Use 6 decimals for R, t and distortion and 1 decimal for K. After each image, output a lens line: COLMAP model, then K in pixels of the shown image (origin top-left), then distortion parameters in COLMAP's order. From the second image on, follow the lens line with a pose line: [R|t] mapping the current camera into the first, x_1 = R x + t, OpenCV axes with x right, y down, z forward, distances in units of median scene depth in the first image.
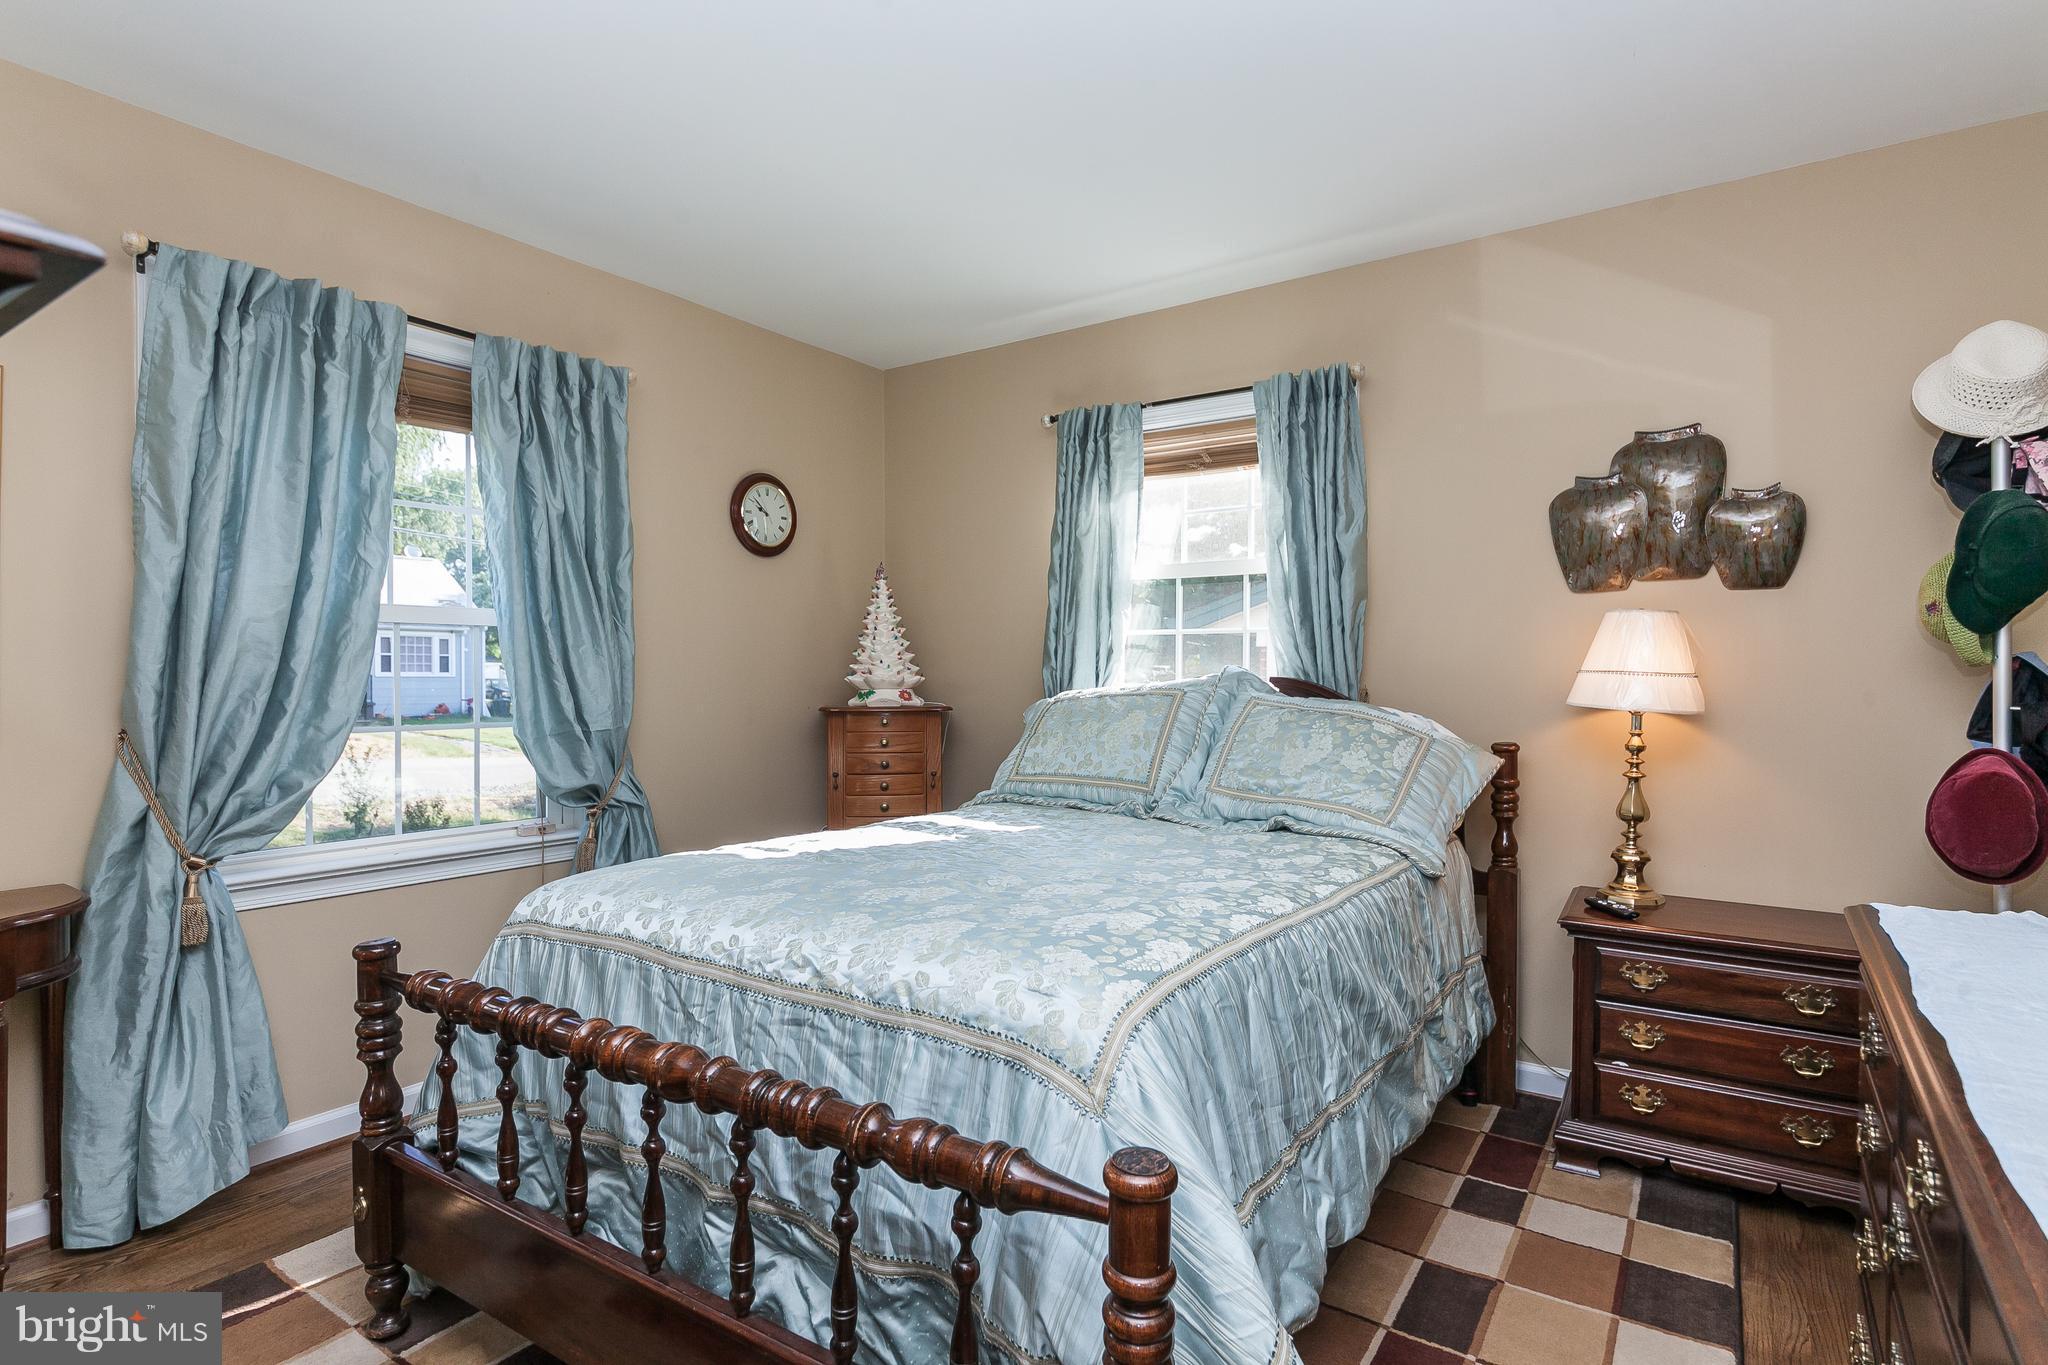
lens RADIAL K [[1022.5, 0, 1060.1], [0, 1022.5, 677.3], [0, 0, 1]] dist [0.018495, 0.000464]
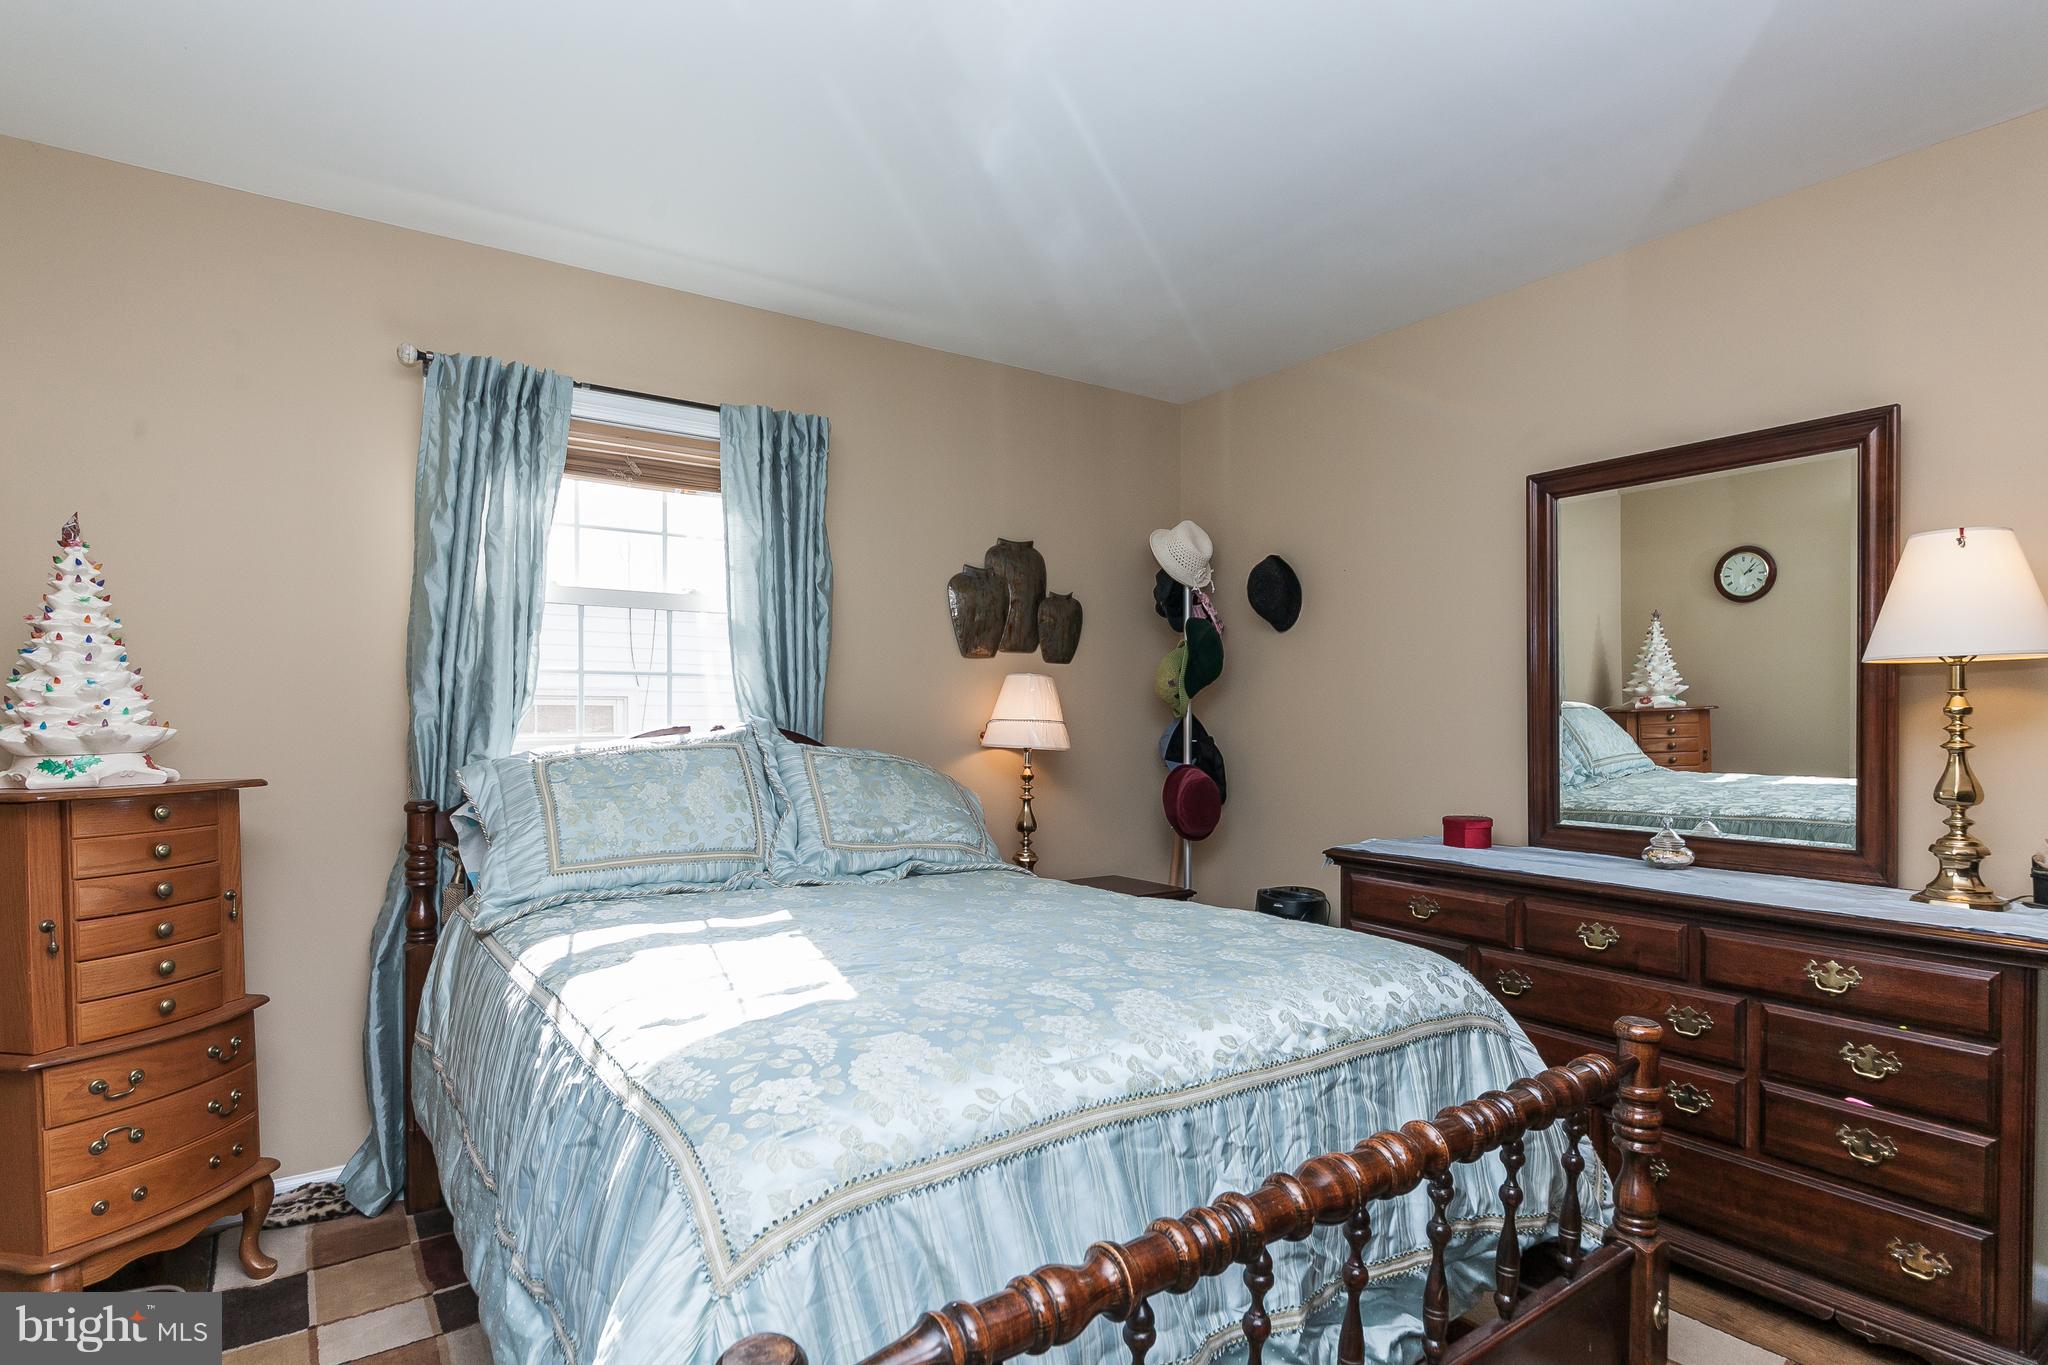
lens RADIAL K [[1059.3, 0, 992.1], [0, 1059.3, 679.0], [0, 0, 1]] dist [-0.000387, -0.000175]
pose [[0.365220, 0.038864, 0.930110, -0.724201], [0.008218, 0.998955, -0.044967, 0.003299], [-0.930885, 0.024067, 0.364519, 0.527539]]
